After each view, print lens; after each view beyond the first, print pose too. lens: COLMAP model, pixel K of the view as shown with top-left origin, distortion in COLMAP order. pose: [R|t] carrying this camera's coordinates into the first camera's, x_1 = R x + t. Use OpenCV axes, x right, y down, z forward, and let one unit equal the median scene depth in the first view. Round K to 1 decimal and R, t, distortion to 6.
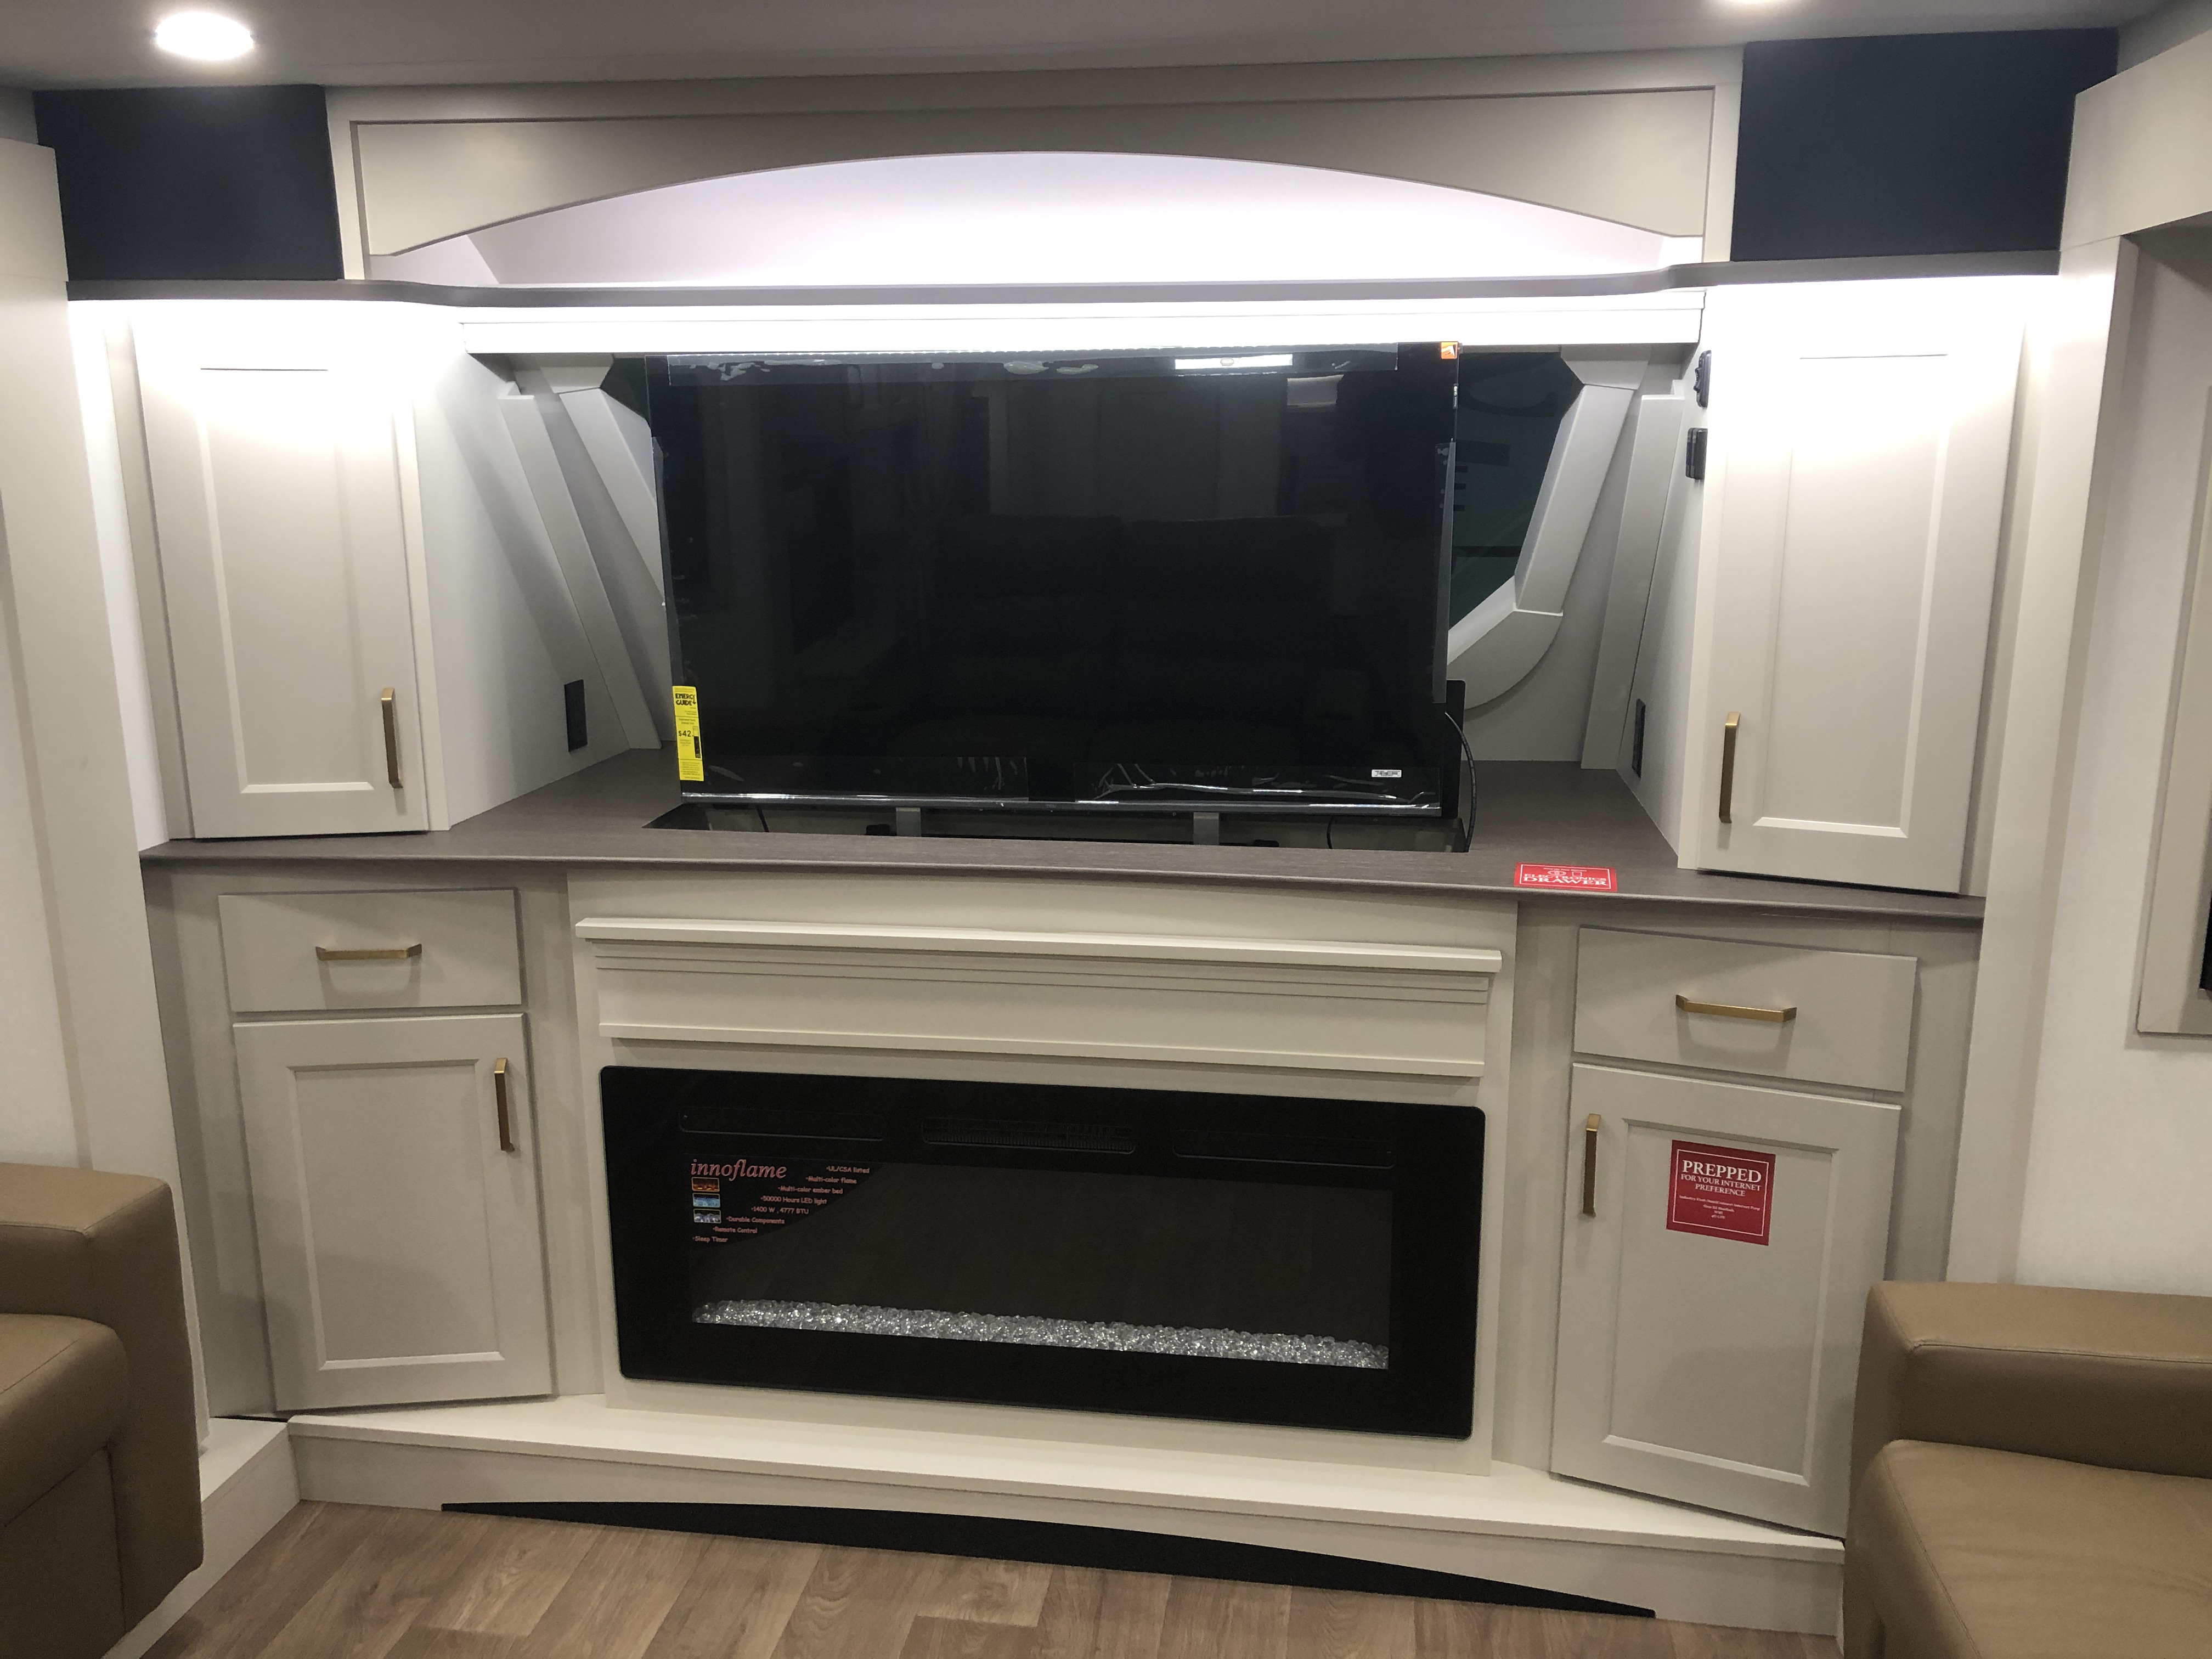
lens RADIAL K [[1830.3, 0, 1105.1], [0, 1830.3, 829.8], [0, 0, 1]] dist [0.030193, 0.000995]
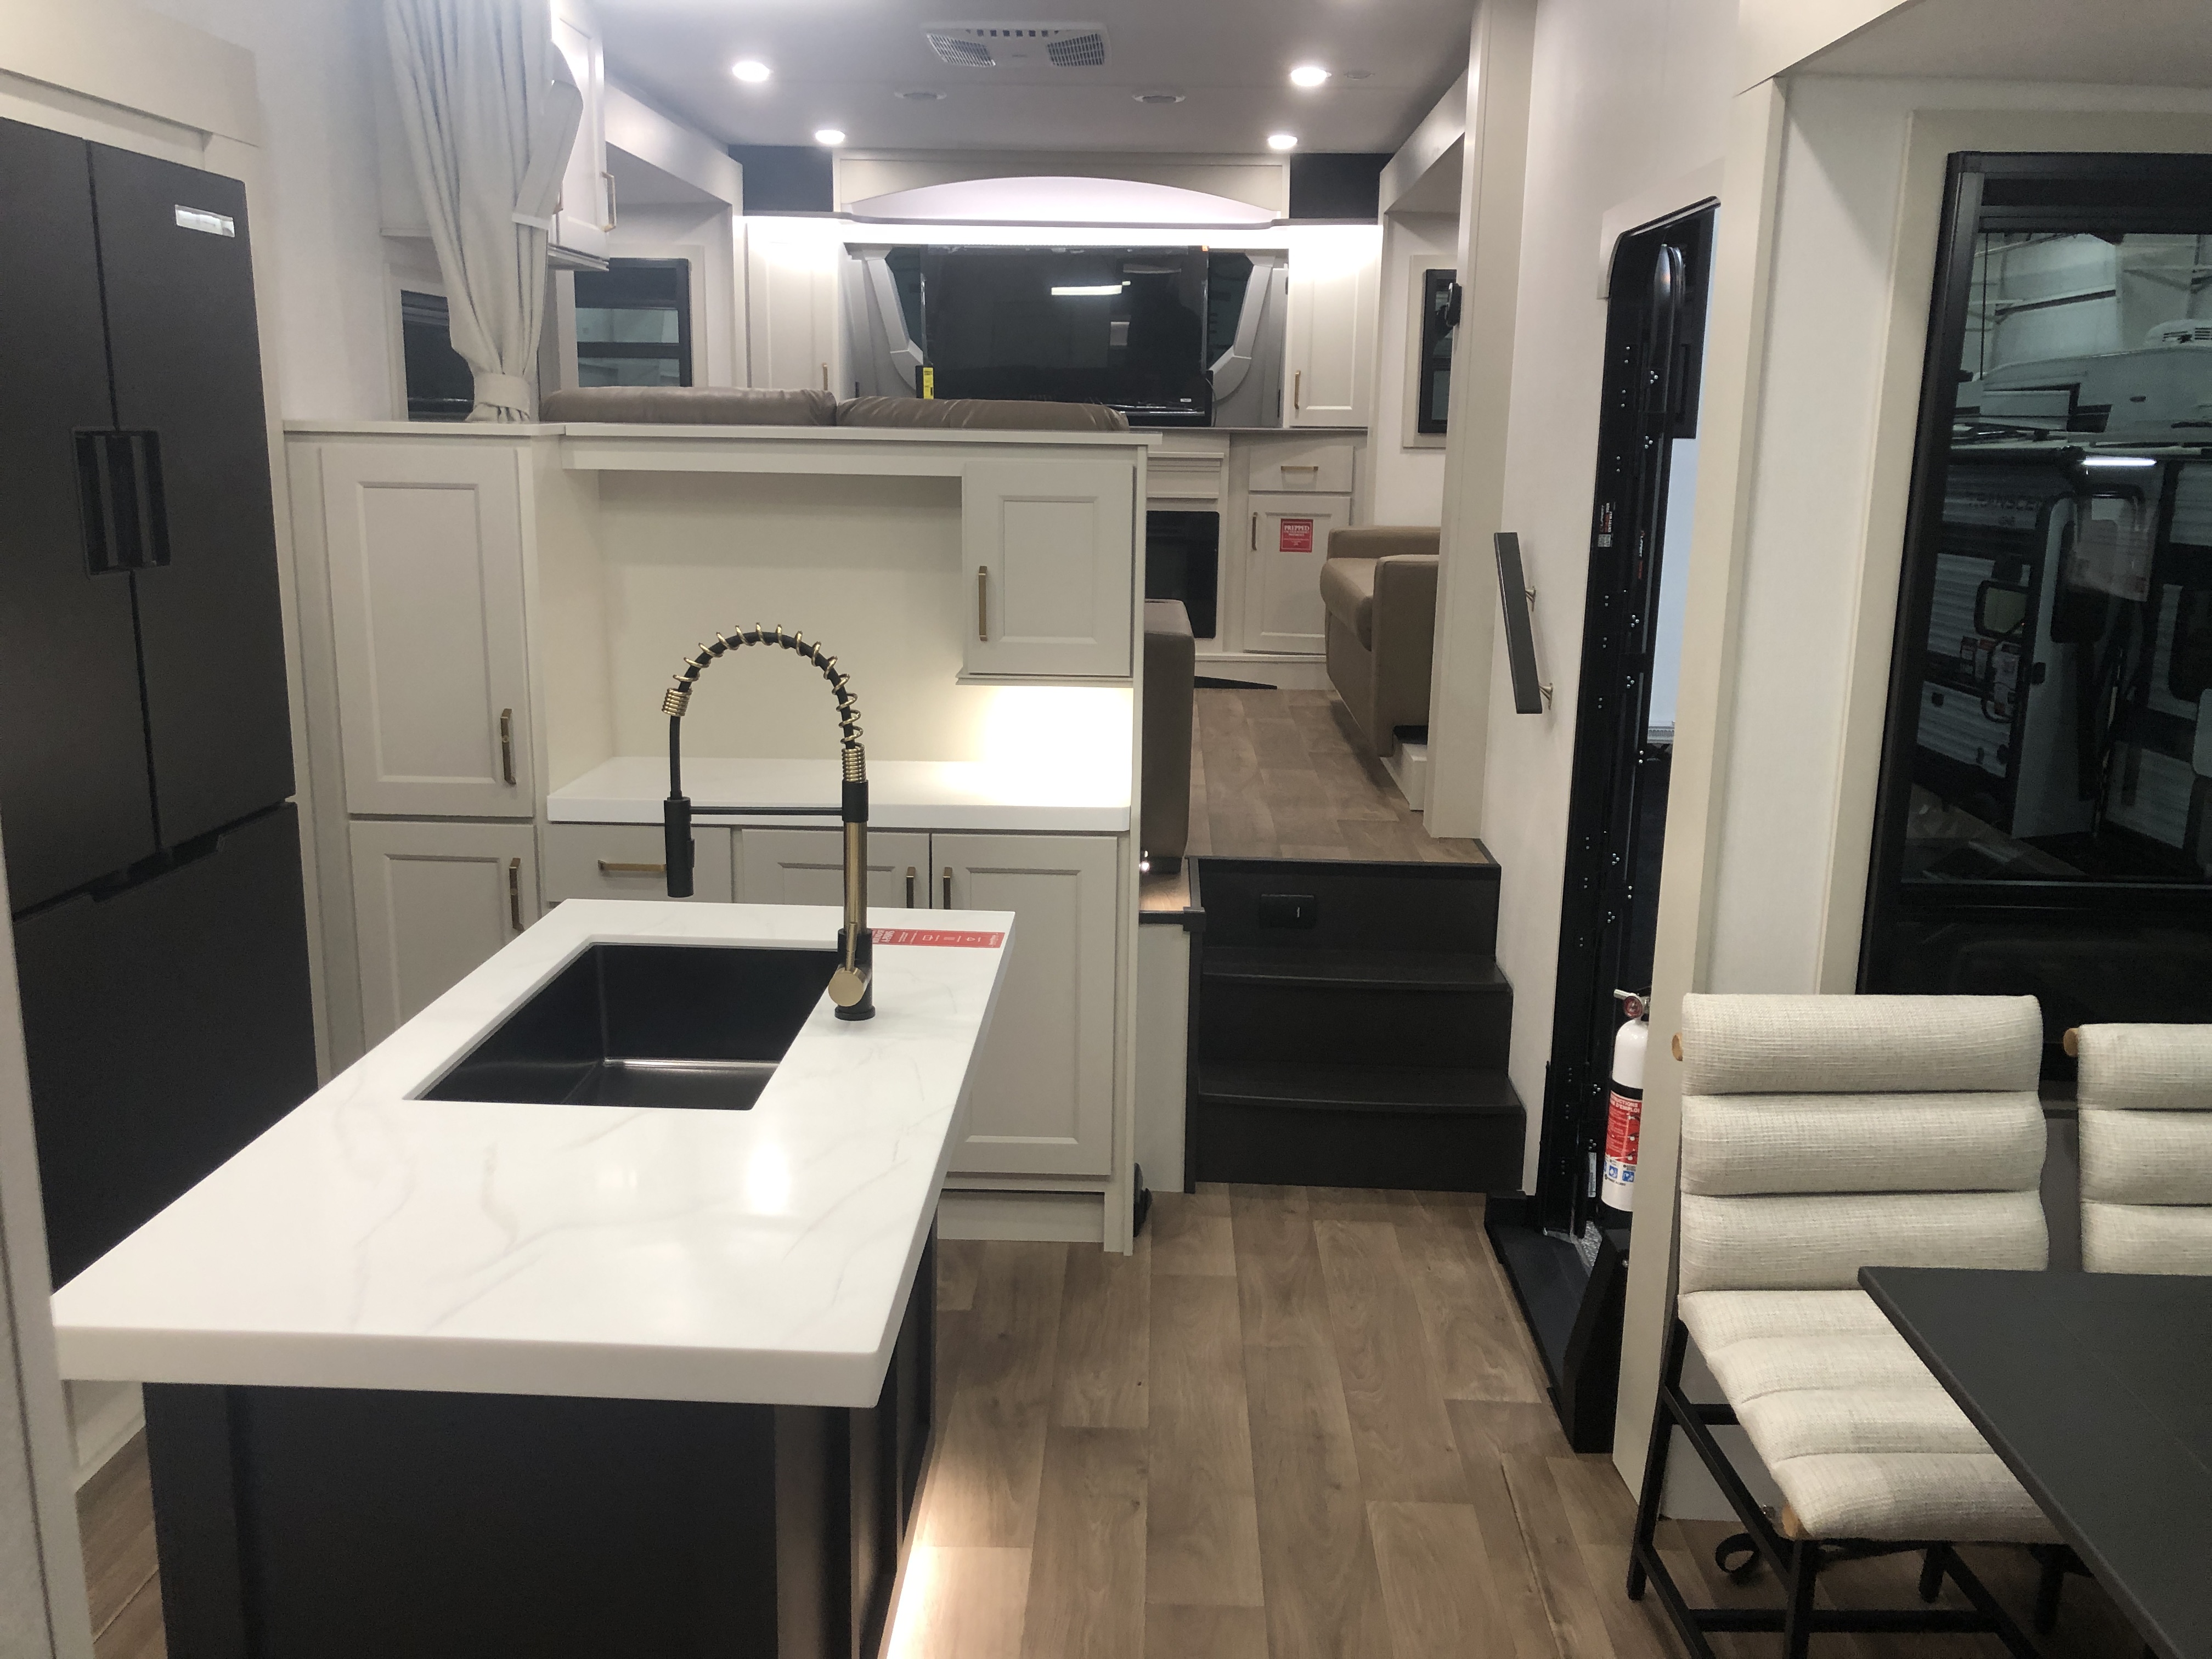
lens RADIAL K [[1830.3, 0, 1090.1], [0, 1830.3, 845.8], [0, 0, 1]] dist [0.030193, 0.000995]
pose [[0.992991, -0.008637, 0.117874, -0.345337], [0.006709, 0.999837, 0.016748, 0.634237], [-0.117999, -0.015840, 0.992887, -1.879463]]
